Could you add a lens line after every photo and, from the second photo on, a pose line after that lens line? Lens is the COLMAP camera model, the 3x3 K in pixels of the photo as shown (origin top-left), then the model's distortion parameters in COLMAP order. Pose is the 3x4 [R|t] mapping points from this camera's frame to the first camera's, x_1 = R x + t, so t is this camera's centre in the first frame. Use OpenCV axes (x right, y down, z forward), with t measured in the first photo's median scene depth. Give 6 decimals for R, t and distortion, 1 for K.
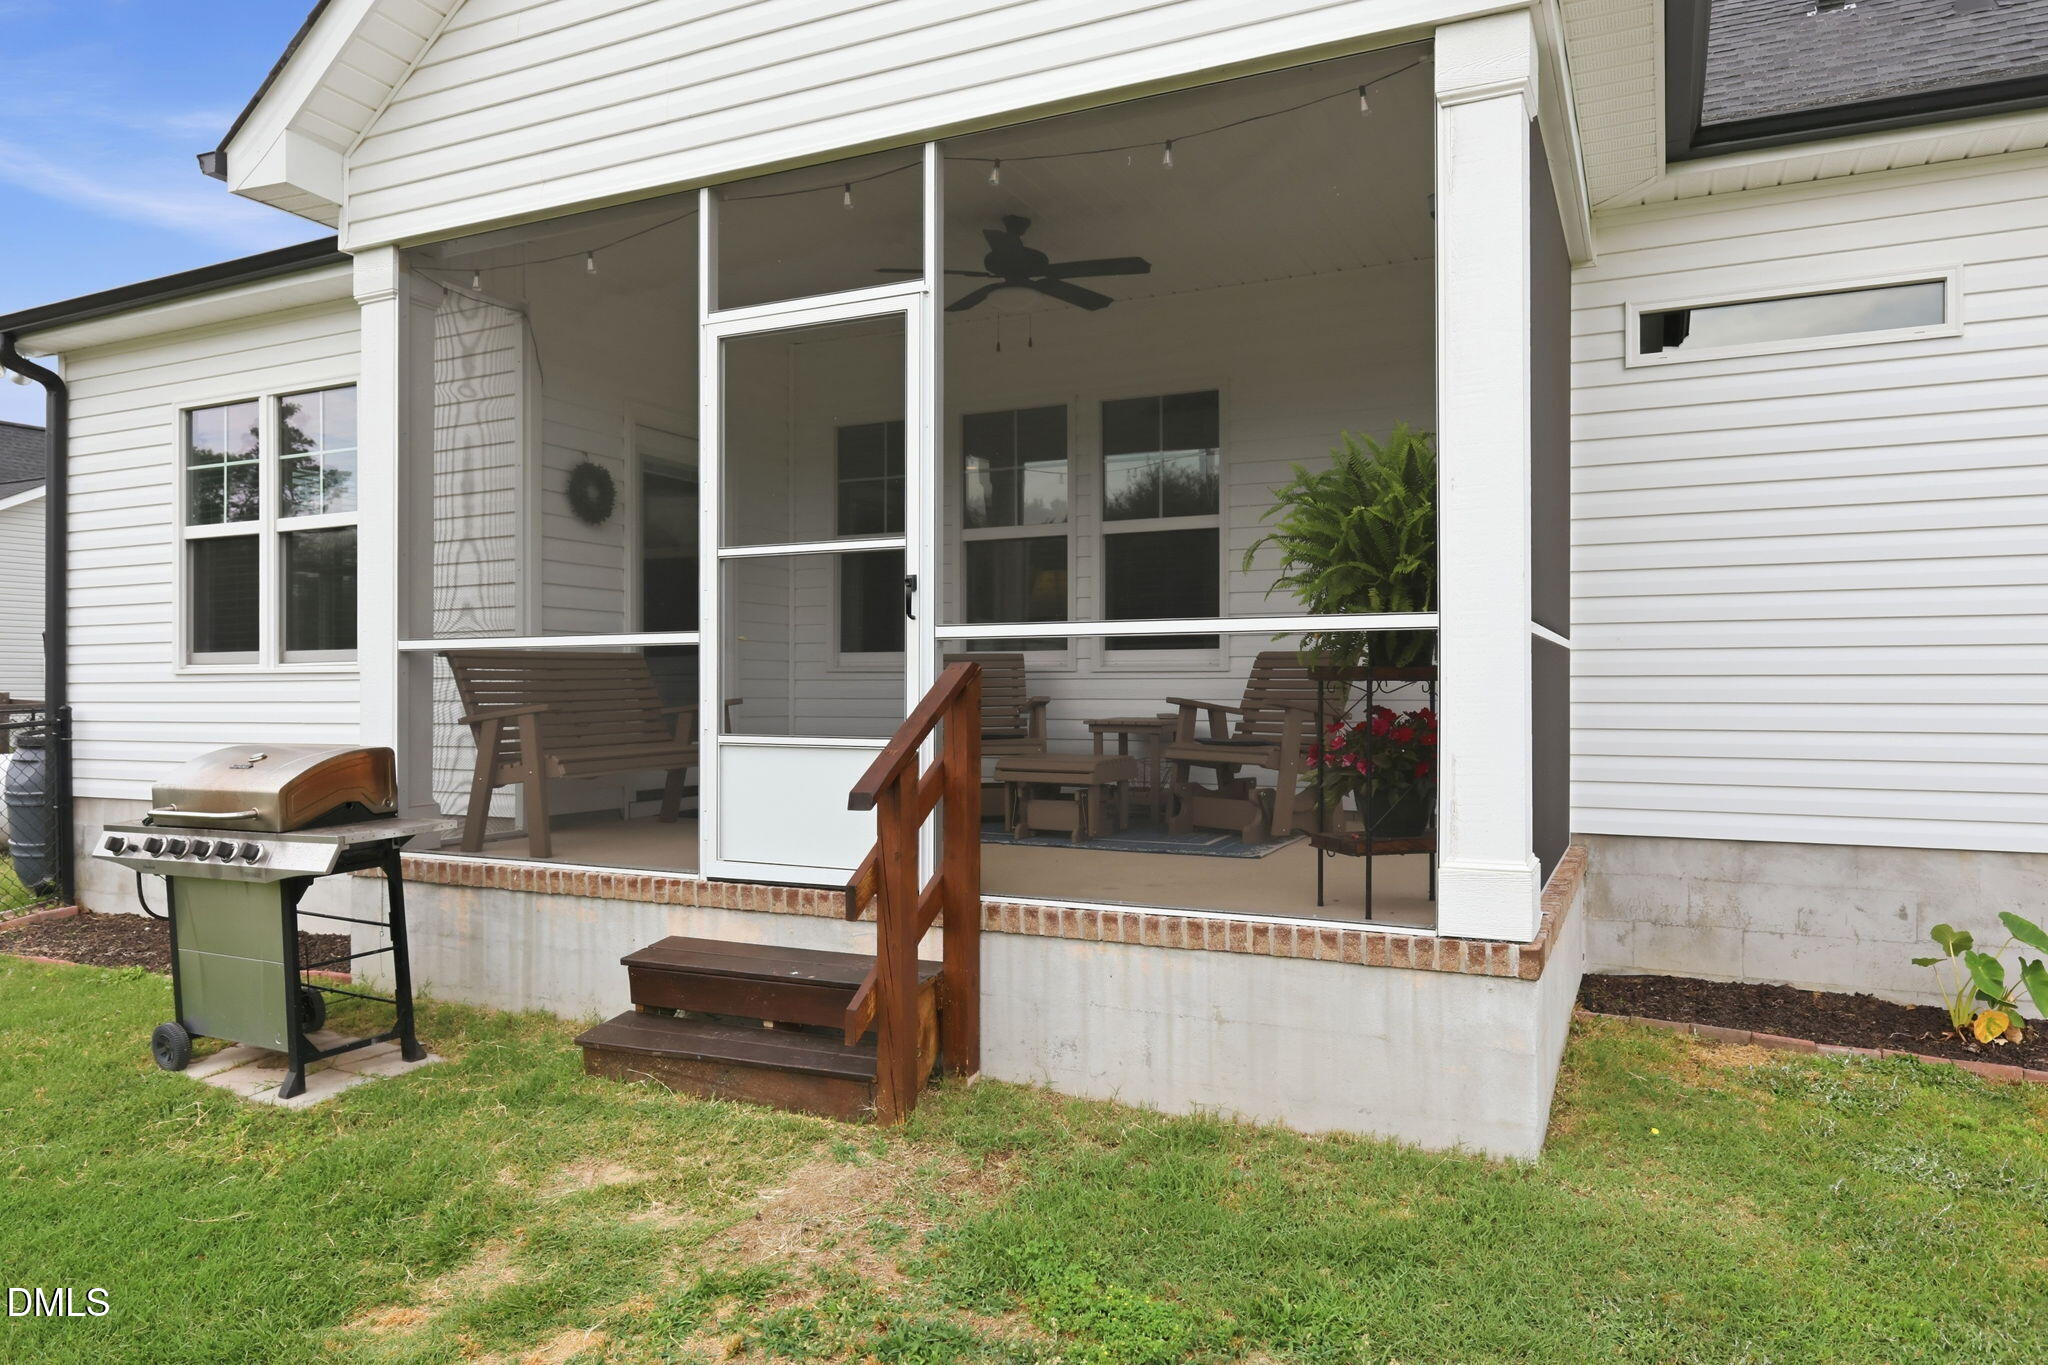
lens RADIAL K [[1309.9, 0, 1036.0], [0, 1309.9, 699.6], [0, 0, 1]] dist [-0.000895, 0.001813]
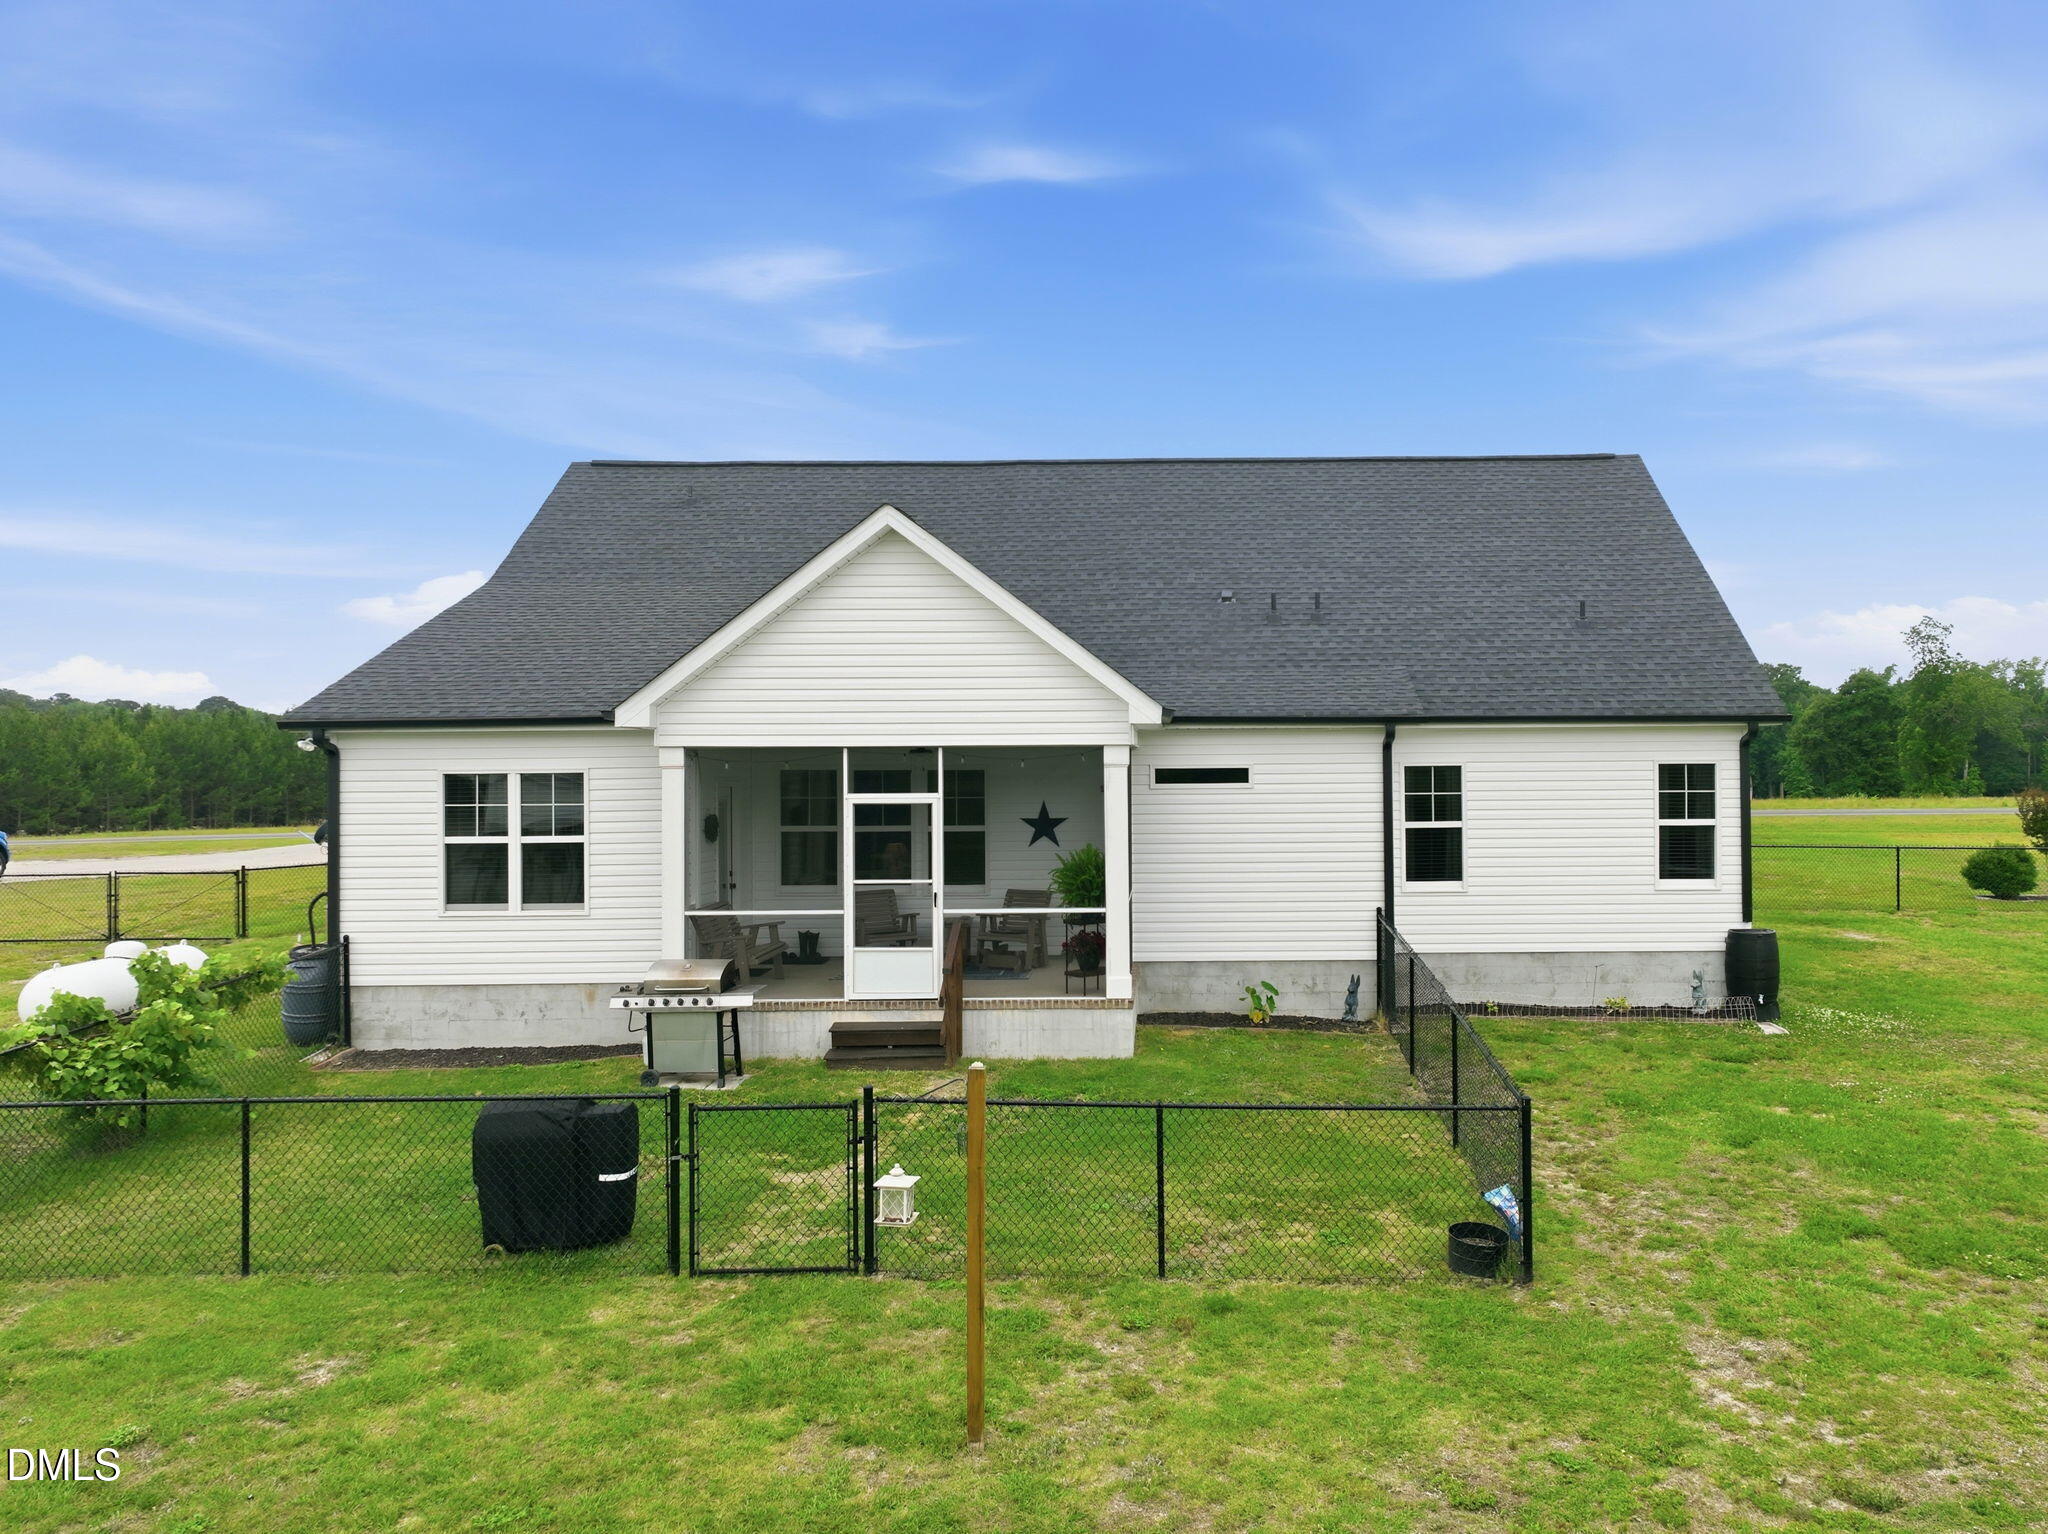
lens RADIAL K [[1504.2, 0, 1153.2], [0, 1504.2, 760.7], [0, 0, 1]] dist [0.002697, 0.003421]
pose [[0.904981, -0.003914, 0.425435, -1.028847], [0.008673, 0.999920, -0.009250, -0.335290], [-0.425364, 0.012061, 0.904942, -2.161708]]
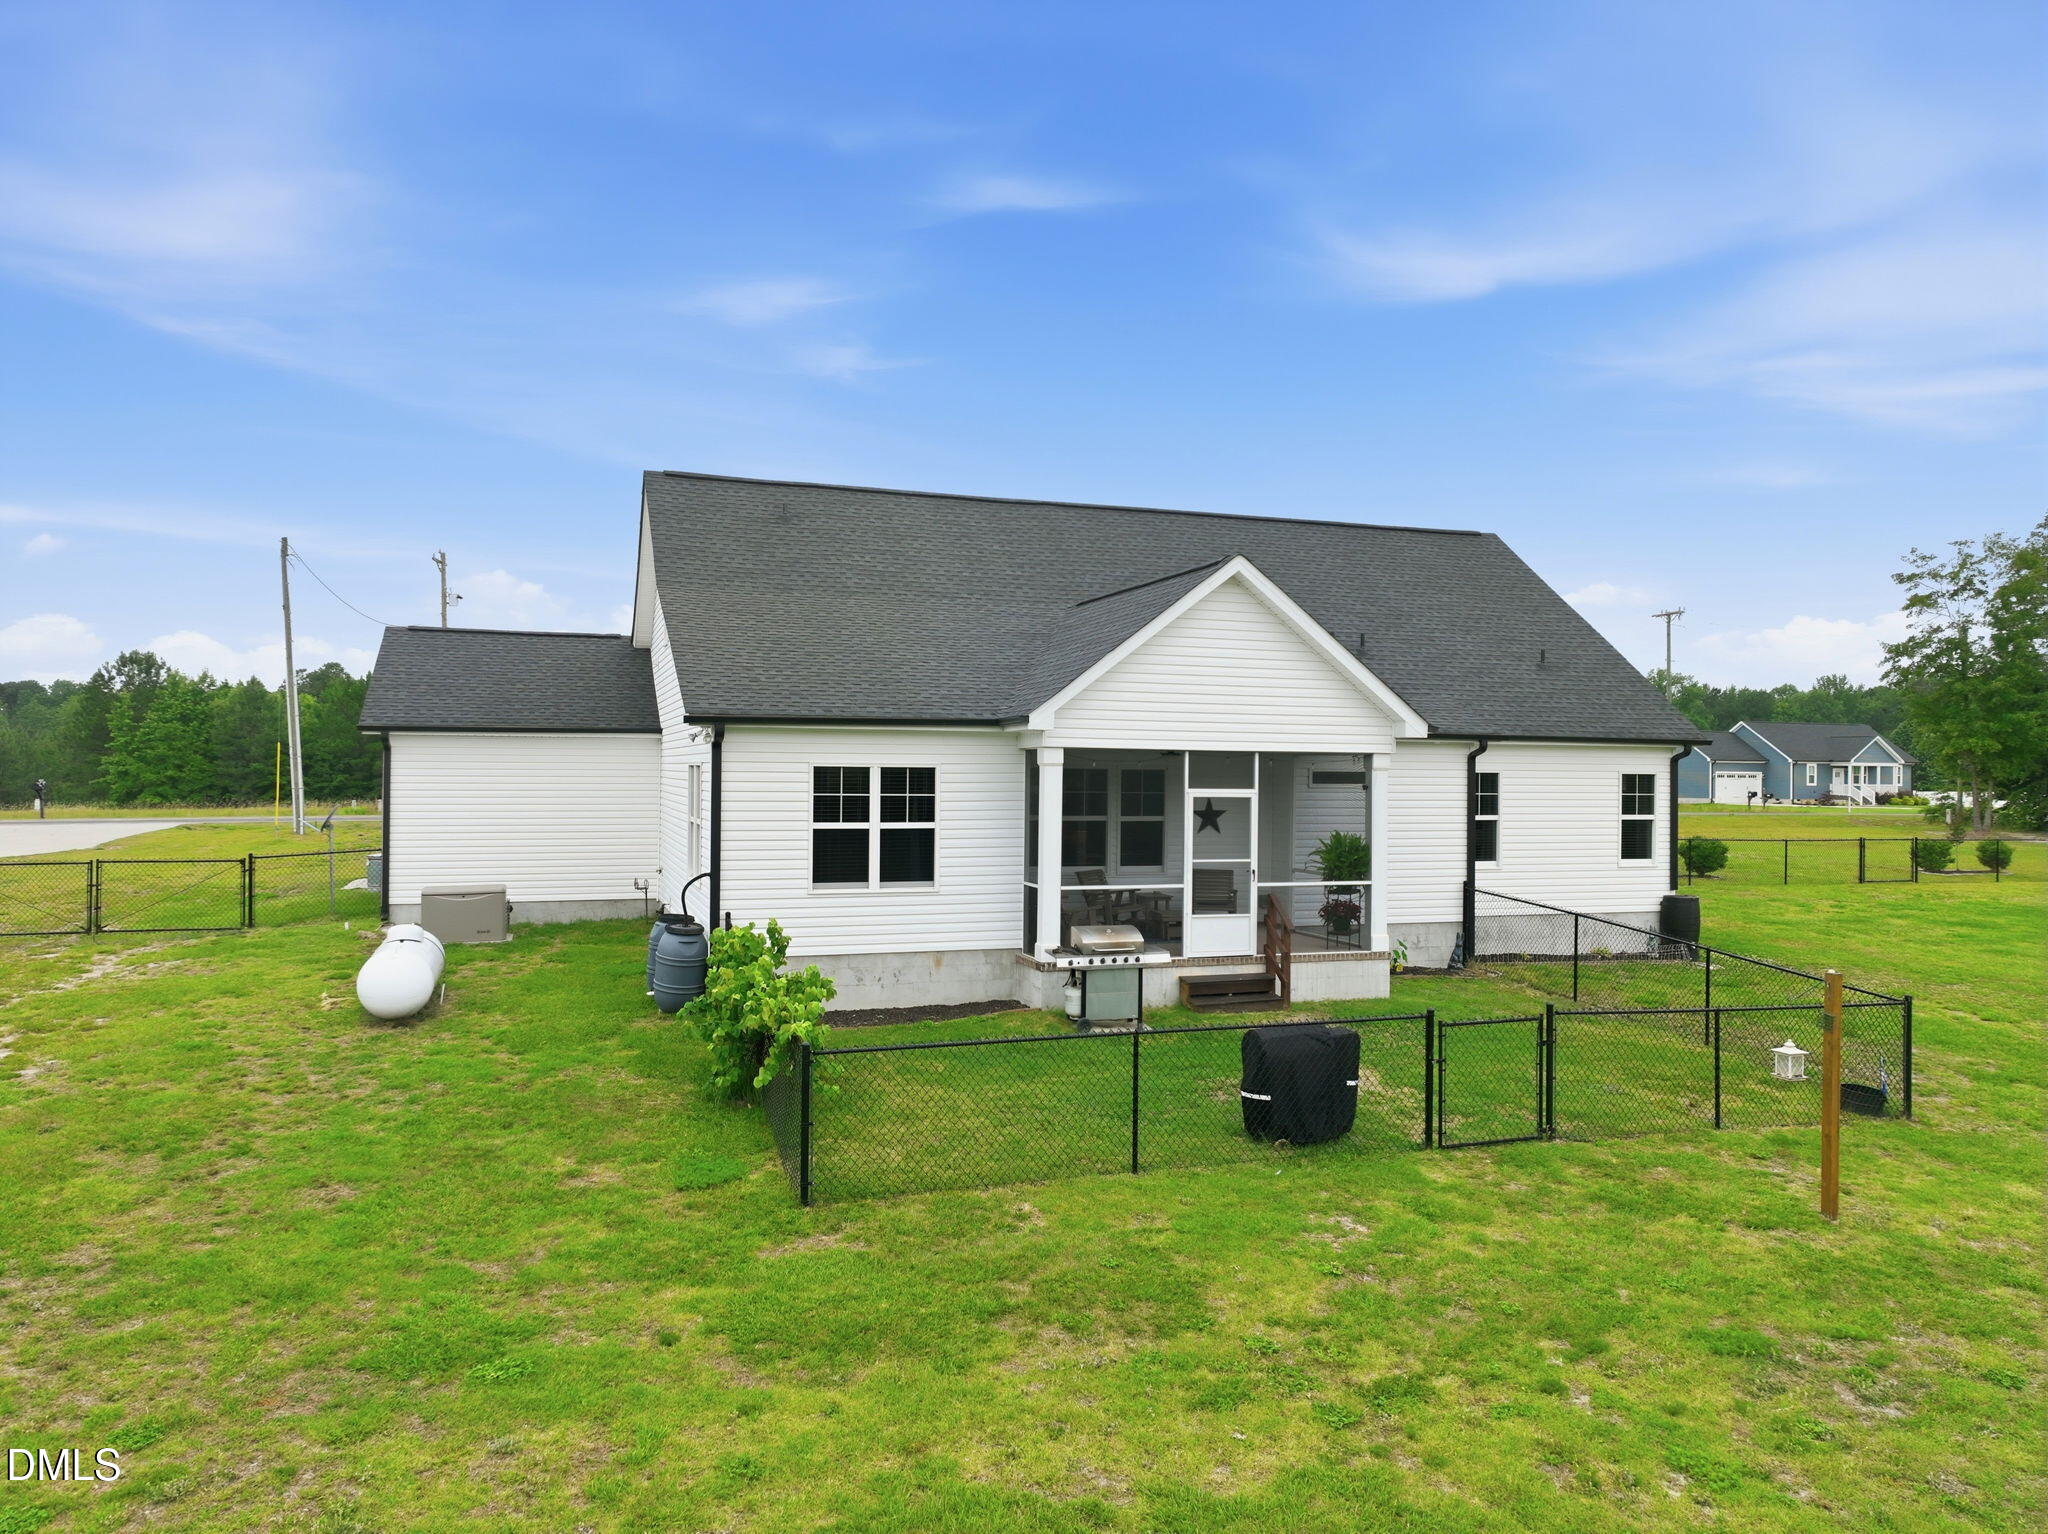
lens RADIAL K [[1417.7, 0, 1018.3], [0, 1417.7, 772.0], [0, 0, 1]] dist [0.004541, -0.000952]
pose [[0.723081, 0.006692, 0.690731, -3.116093], [-0.007408, 0.999971, -0.001932, -0.333529], [-0.690723, -0.003720, 0.723110, -1.340252]]
